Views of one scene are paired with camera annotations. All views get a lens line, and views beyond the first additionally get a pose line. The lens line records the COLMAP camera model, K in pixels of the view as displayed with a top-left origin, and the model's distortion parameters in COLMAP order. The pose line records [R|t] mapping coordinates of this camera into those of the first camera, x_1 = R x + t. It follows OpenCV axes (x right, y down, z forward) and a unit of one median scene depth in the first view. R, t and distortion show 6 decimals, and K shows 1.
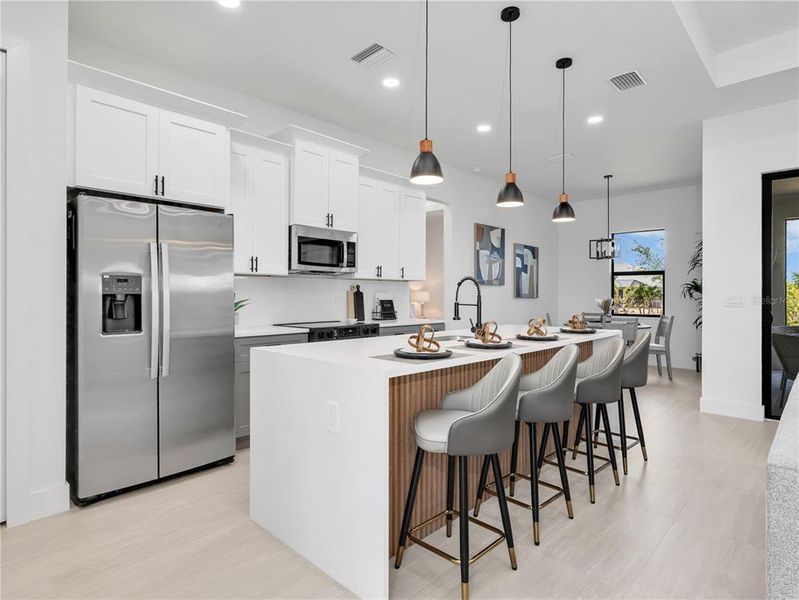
lens RADIAL K [[436.4, 0, 399.5], [0, 436.4, 300.0], [0, 0, 1]] dist [-0.000940, -0.000239]
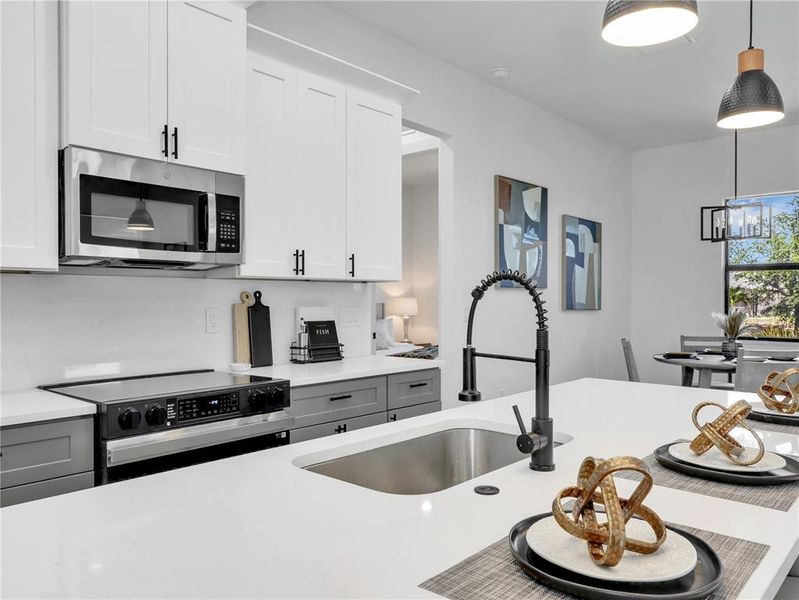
lens RADIAL K [[600.9, 0, 400.3], [0, 600.9, 304.4], [0, 0, 1]] dist [0.001507, 0.000866]
pose [[0.999527, -0.004097, 0.030470, 0.038882], [0.004201, 0.999986, -0.003337, -0.016266], [-0.030456, 0.003464, 0.999530, 0.328319]]
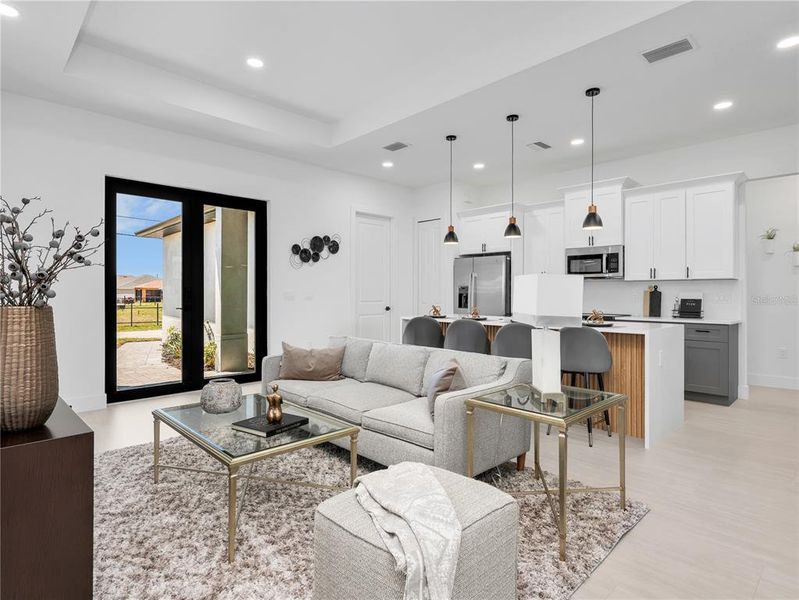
lens RADIAL K [[440.1, 0, 398.0], [0, 440.1, 293.3], [0, 0, 1]] dist [0.002643, 0.000372]
pose [[-0.030694, -0.005552, -0.999513, 1.039948], [-0.014299, 0.999885, -0.005115, 0.001623], [0.999427, 0.014135, -0.030770, 0.346585]]
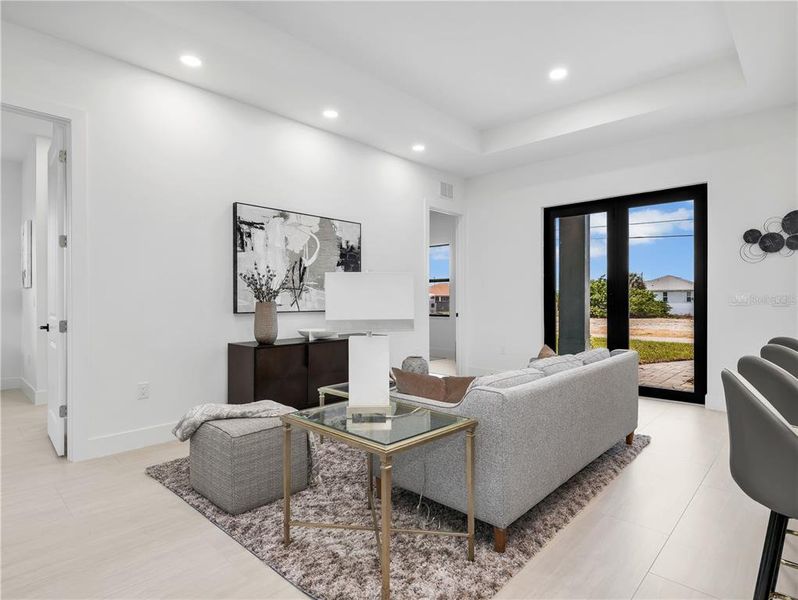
lens RADIAL K [[435.9, 0, 399.0], [0, 435.9, 300.0], [0, 0, 1]] dist [-0.000940, -0.000239]
pose [[-0.999930, -0.005968, -0.010253, 0.548837], [-0.006083, 0.999919, 0.011200, -0.000668], [0.010185, 0.011262, -0.999885, 0.881737]]
